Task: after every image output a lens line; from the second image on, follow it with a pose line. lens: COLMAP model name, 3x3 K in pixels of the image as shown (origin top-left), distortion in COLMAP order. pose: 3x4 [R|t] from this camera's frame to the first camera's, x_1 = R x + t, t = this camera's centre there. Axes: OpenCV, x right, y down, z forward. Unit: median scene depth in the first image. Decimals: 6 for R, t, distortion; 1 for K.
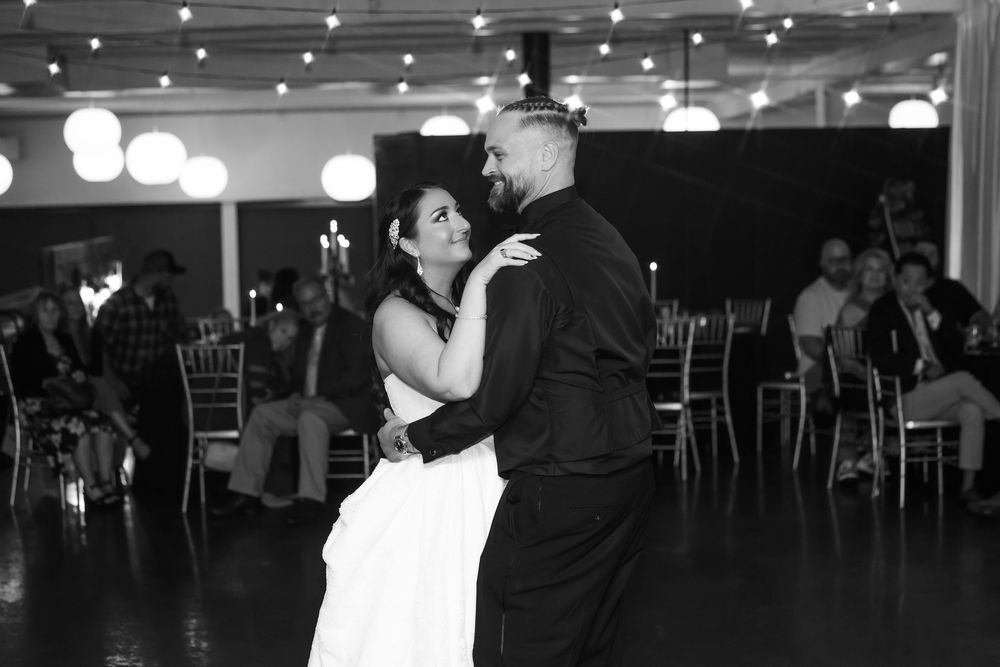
lens RADIAL K [[1985.5, 0, 500.0], [0, 1985.5, 333.5], [0, 0, 1]] dist [-0.235590, 0.261134]
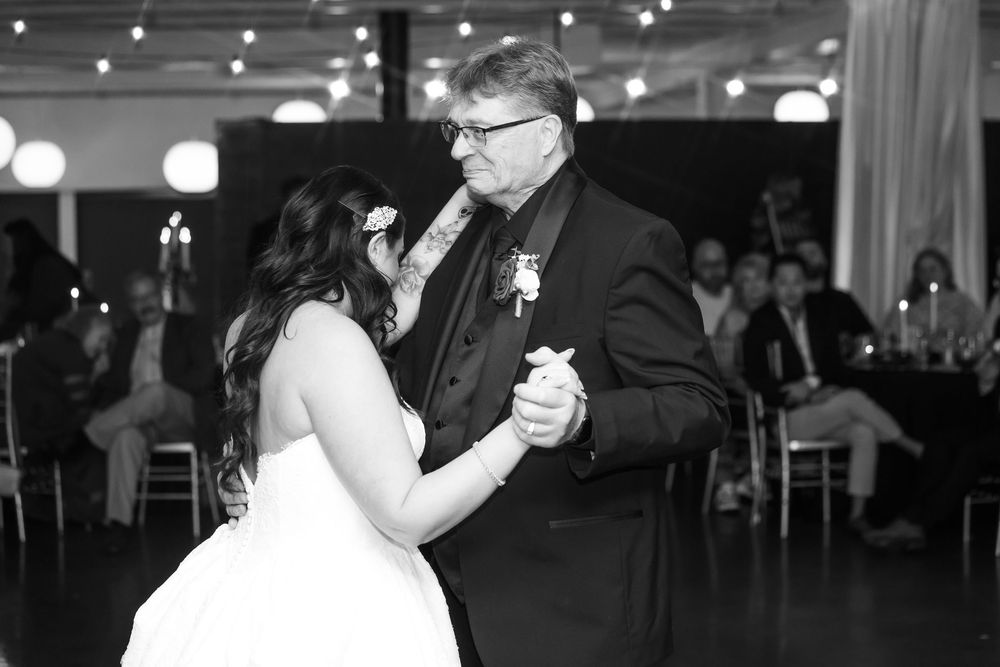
lens RADIAL K [[2079.8, 0, 500.0], [0, 2079.8, 333.5], [0, 0, 1]] dist [-0.172087, -0.338878]
pose [[0.997872, 0.010349, 0.064376, 0.008340], [-0.010345, 0.999946, -0.000391, -0.002964], [-0.064376, -0.000276, 0.997926, 0.041010]]
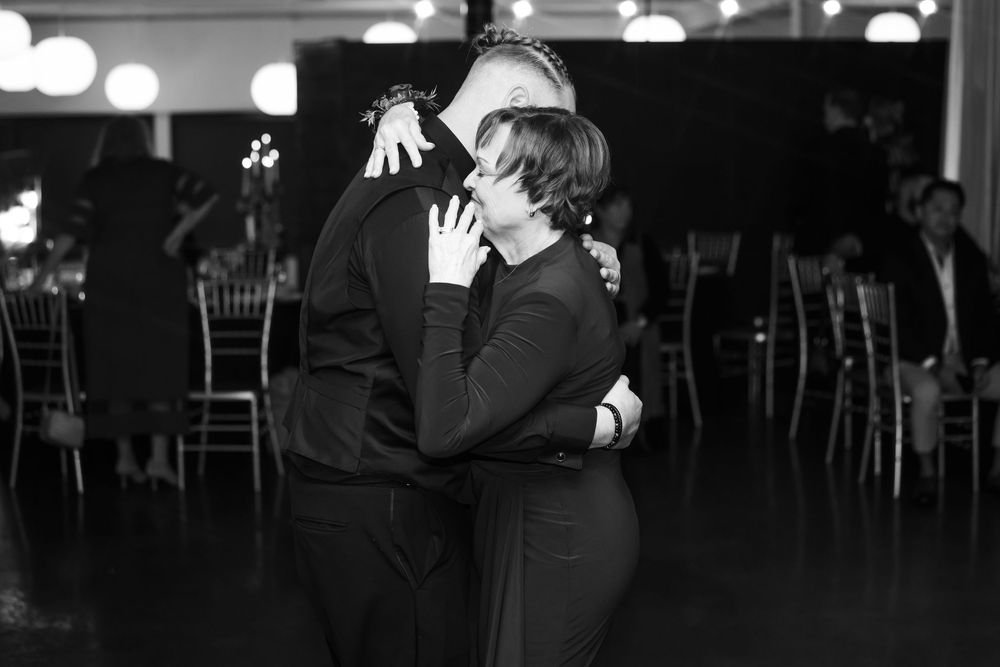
lens RADIAL K [[1936.6, 0, 500.0], [0, 1936.6, 333.5], [0, 0, 1]] dist [-0.185295, -0.033754]
pose [[0.999811, 0.010349, 0.016451, 0.018251], [-0.011125, 0.998794, 0.047813, -0.014124], [-0.015936, -0.047987, 0.998721, 0.155712]]
